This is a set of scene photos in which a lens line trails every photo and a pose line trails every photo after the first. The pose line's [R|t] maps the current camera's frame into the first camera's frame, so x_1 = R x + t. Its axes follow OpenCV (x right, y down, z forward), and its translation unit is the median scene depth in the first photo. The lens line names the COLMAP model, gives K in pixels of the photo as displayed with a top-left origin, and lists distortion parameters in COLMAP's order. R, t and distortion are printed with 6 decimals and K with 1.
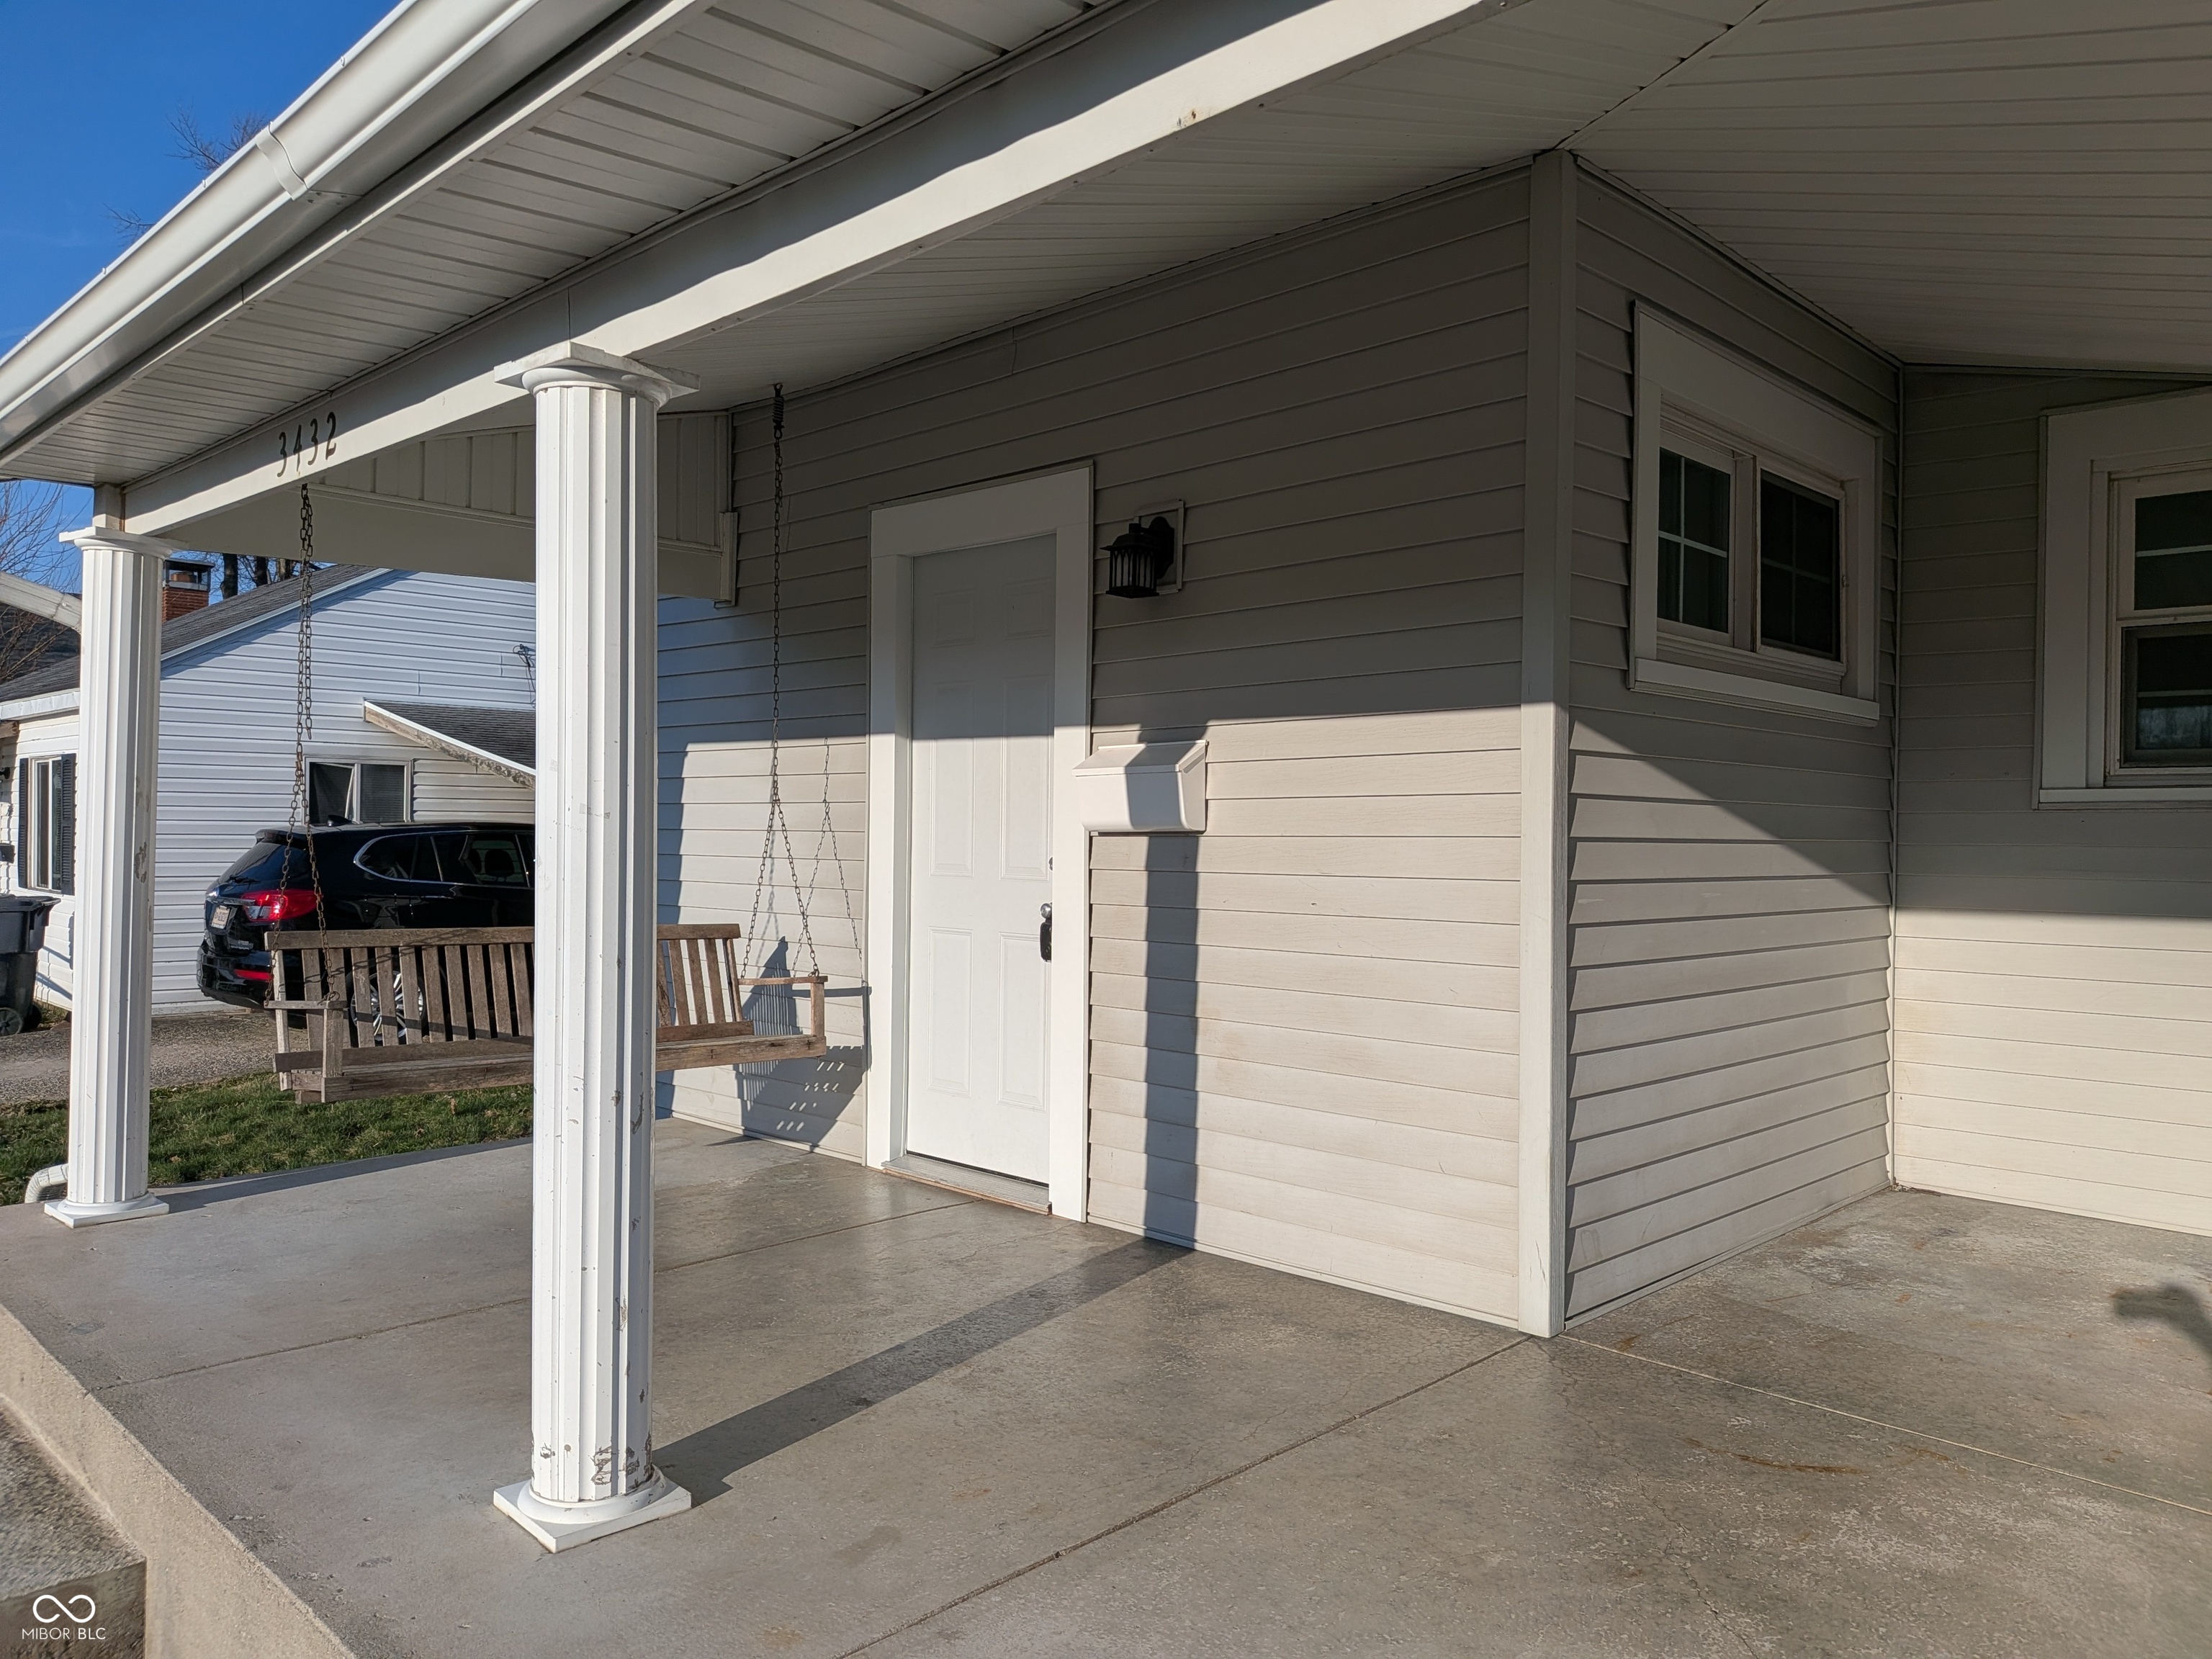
lens RADIAL K [[1591.0, 0, 1094.7], [0, 1591.0, 830.0], [0, 0, 1]] dist [0.079873, -0.139055]
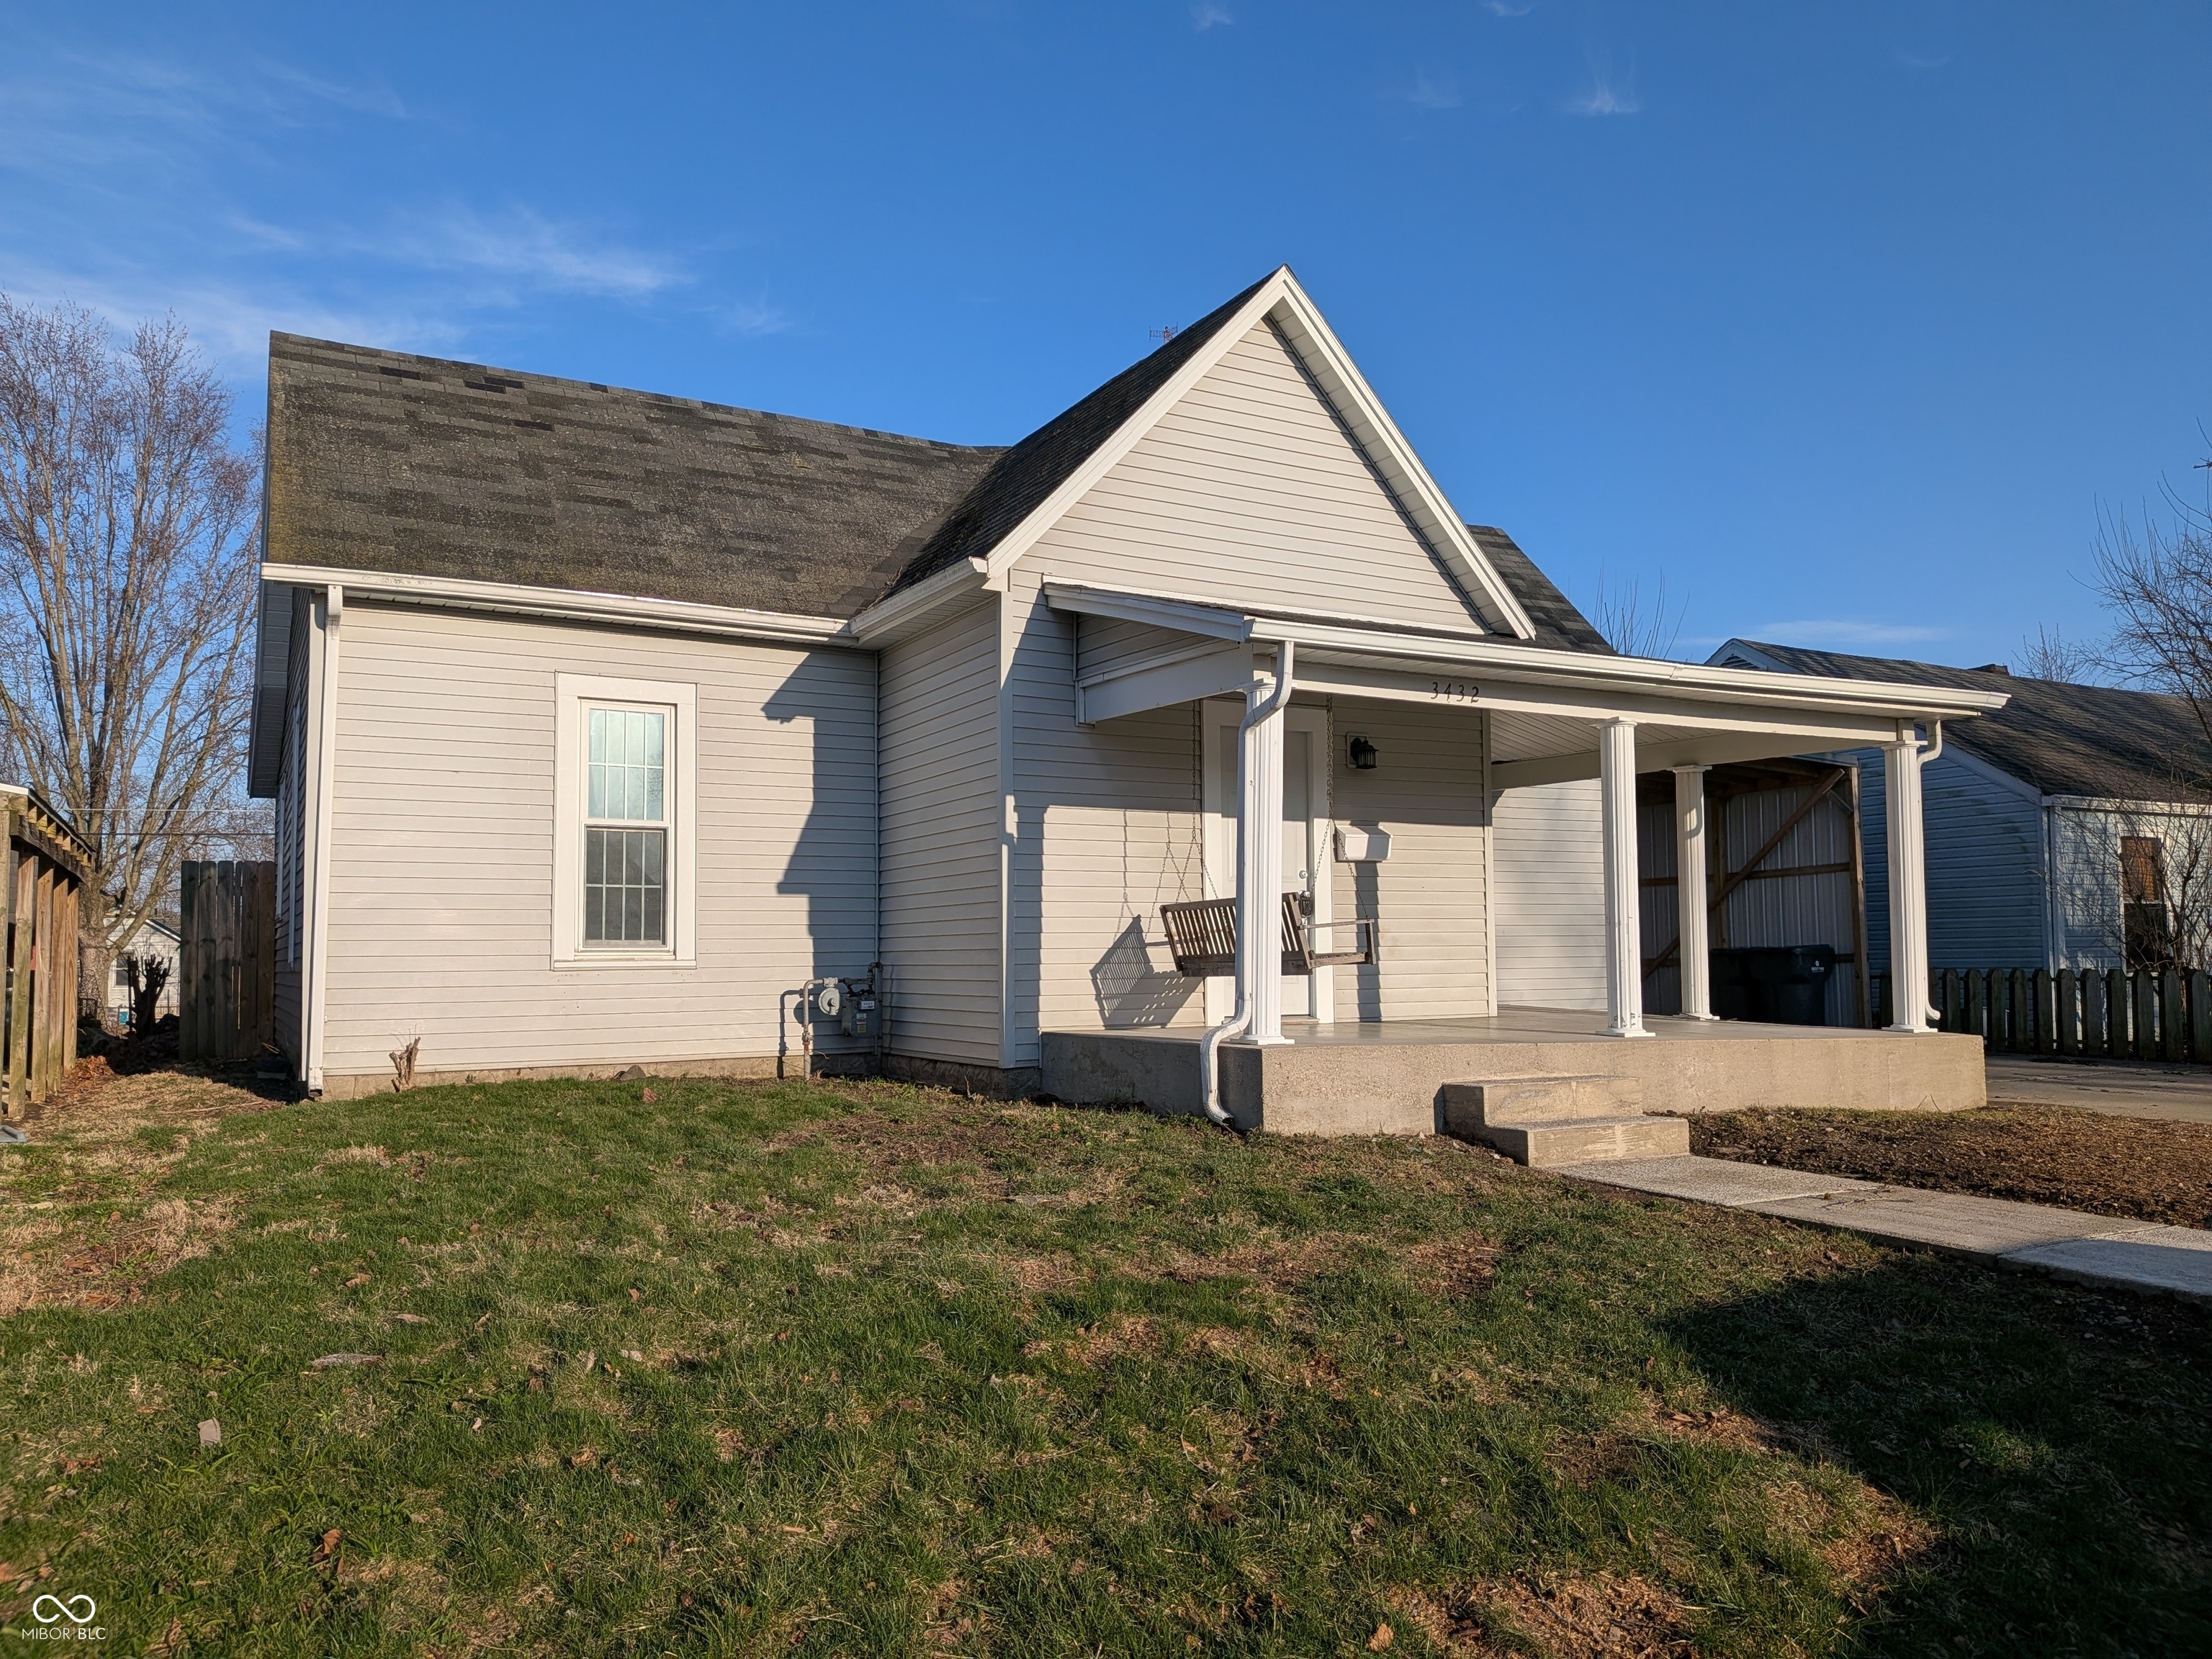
lens RADIAL K [[1591.0, 0, 1094.7], [0, 1591.0, 830.0], [0, 0, 1]] dist [0.079873, -0.139055]
pose [[0.285743, 0.060814, 0.956375, -2.206089], [0.011411, 0.997698, -0.066851, 0.101423], [-0.958238, 0.030016, 0.284391, 0.593261]]
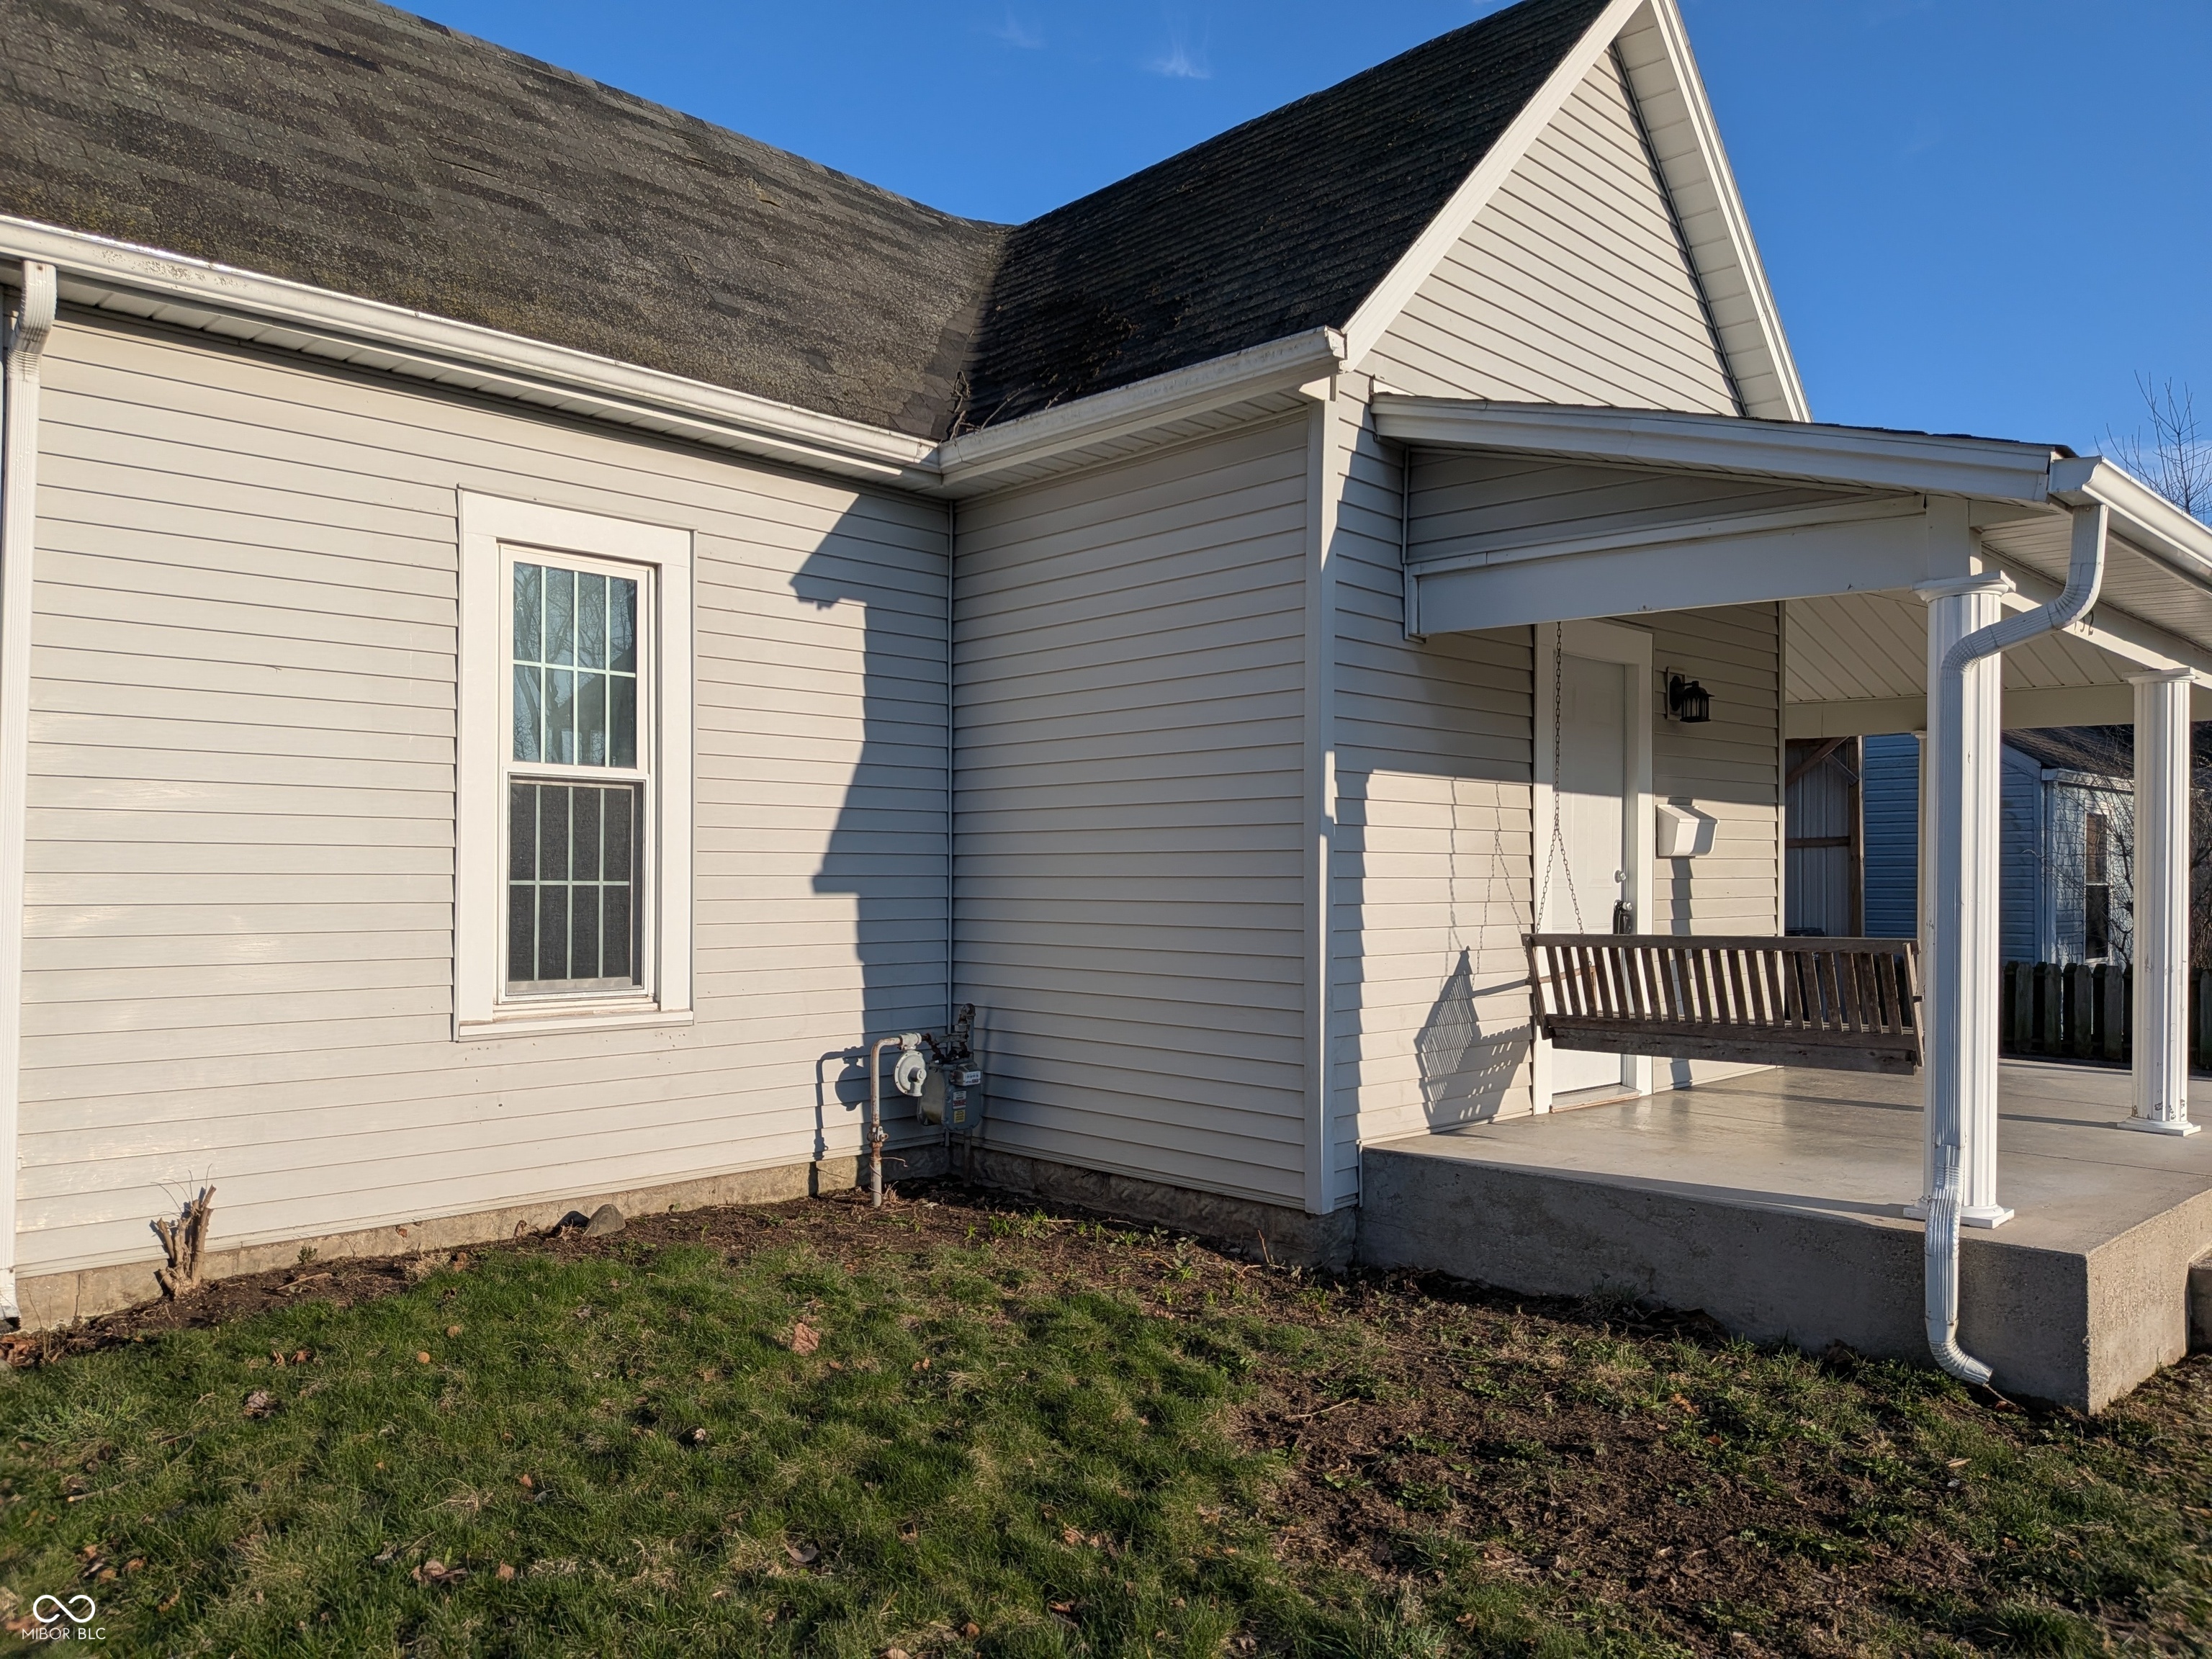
lens RADIAL K [[1562.9, 0, 1052.2], [0, 1562.9, 843.2], [0, 0, 1]] dist [0.059263, -0.109973]
pose [[0.028016, 0.005675, 0.999591, -1.496318], [-0.004462, 0.999975, -0.005552, -0.001011], [-0.999598, -0.004304, 0.028040, 1.426214]]
